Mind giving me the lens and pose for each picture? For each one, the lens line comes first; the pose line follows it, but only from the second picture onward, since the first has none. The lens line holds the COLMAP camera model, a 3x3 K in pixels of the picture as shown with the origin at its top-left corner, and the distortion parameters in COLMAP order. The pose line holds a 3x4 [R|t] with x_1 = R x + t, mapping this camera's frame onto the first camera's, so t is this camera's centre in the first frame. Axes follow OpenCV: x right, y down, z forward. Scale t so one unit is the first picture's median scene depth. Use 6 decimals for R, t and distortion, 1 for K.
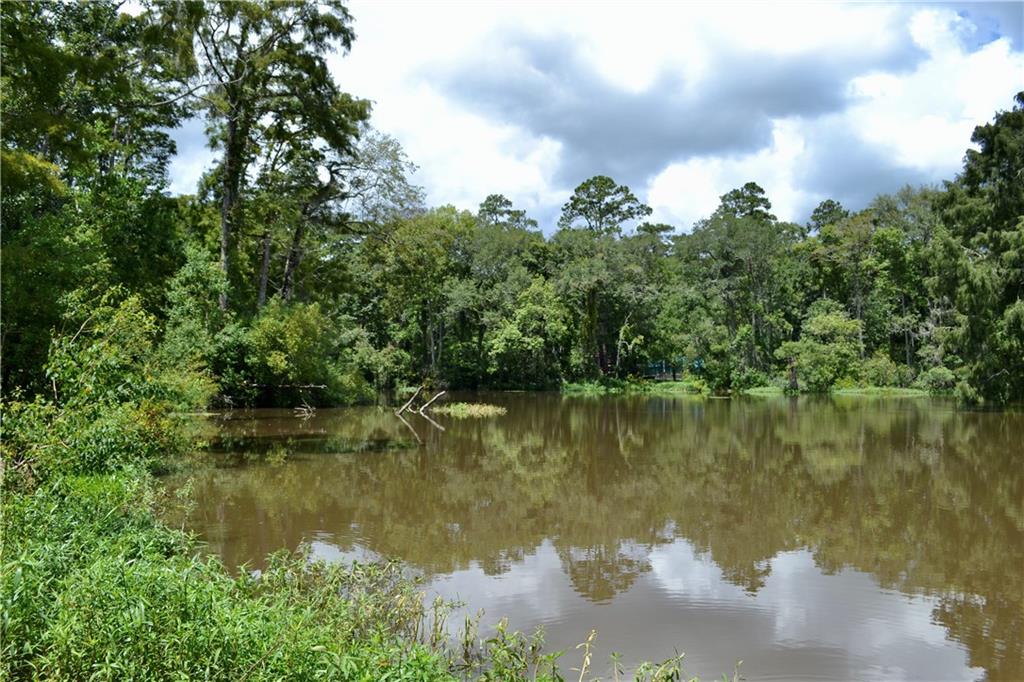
lens RADIAL K [[817.4, 0, 512.0], [0, 817.4, 341.0], [0, 0, 1]] dist [-0.094701, 0.001557]
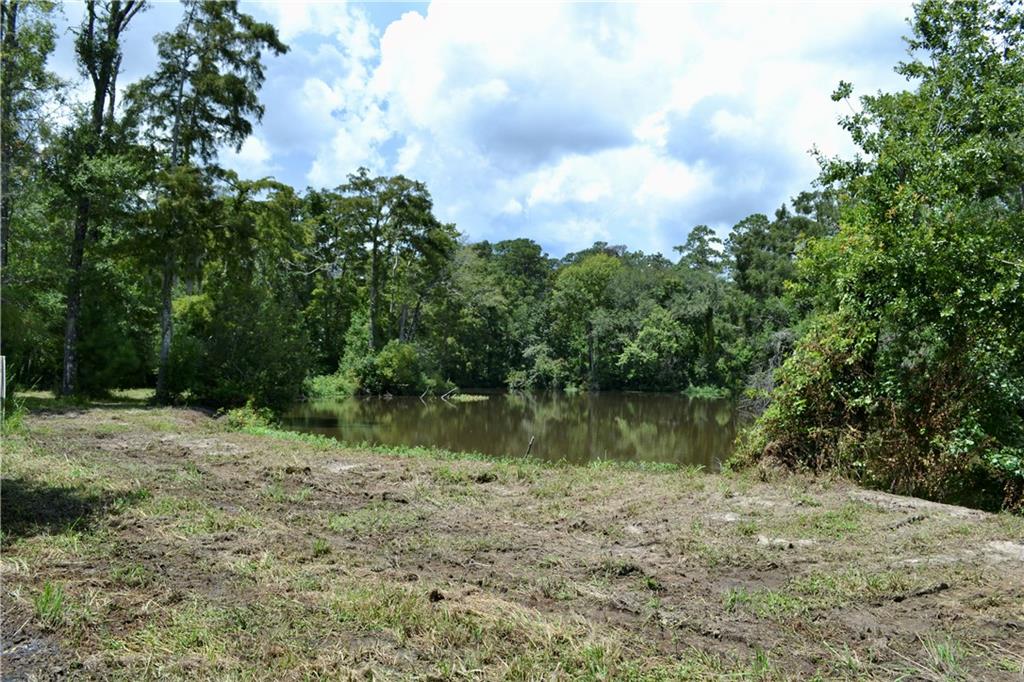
lens RADIAL K [[807.8, 0, 511.1], [0, 807.8, 357.0], [0, 0, 1]] dist [-0.084326, 0.013997]
pose [[0.922217, 0.000156, -0.386672, 0.320907], [0.005979, 0.999875, 0.014663, -0.017403], [0.386626, -0.015834, 0.922101, -0.313851]]
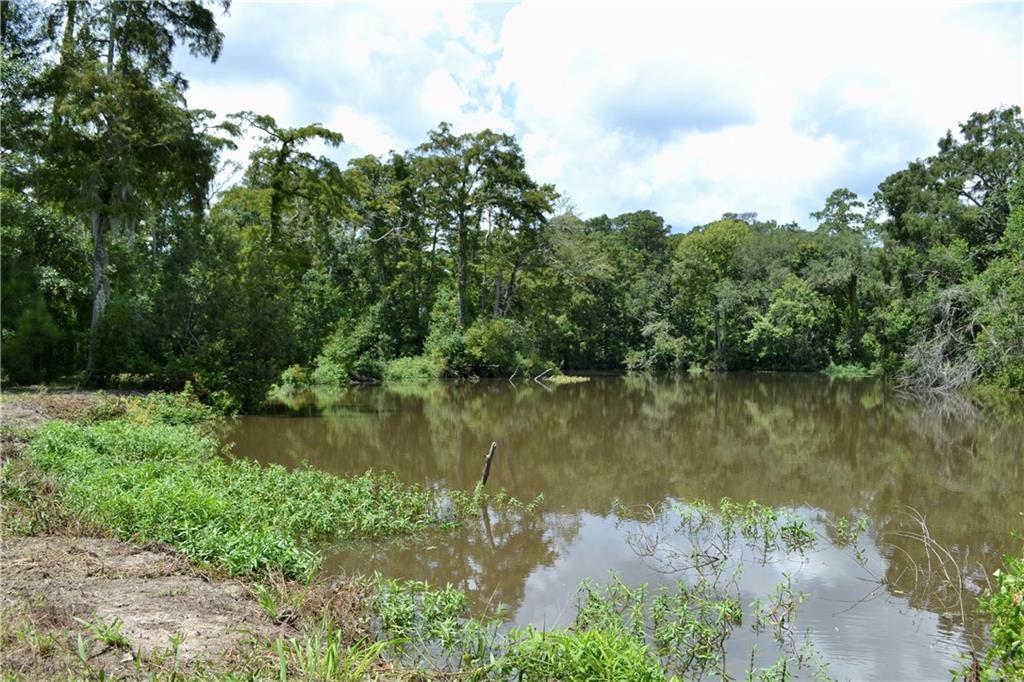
lens RADIAL K [[807.8, 0, 511.1], [0, 807.8, 357.0], [0, 0, 1]] dist [-0.084326, 0.013997]
pose [[0.847674, -0.005461, -0.530490, 0.301132], [0.025980, 0.999175, 0.031228, -0.007636], [0.529882, -0.040253, 0.847116, -0.206792]]
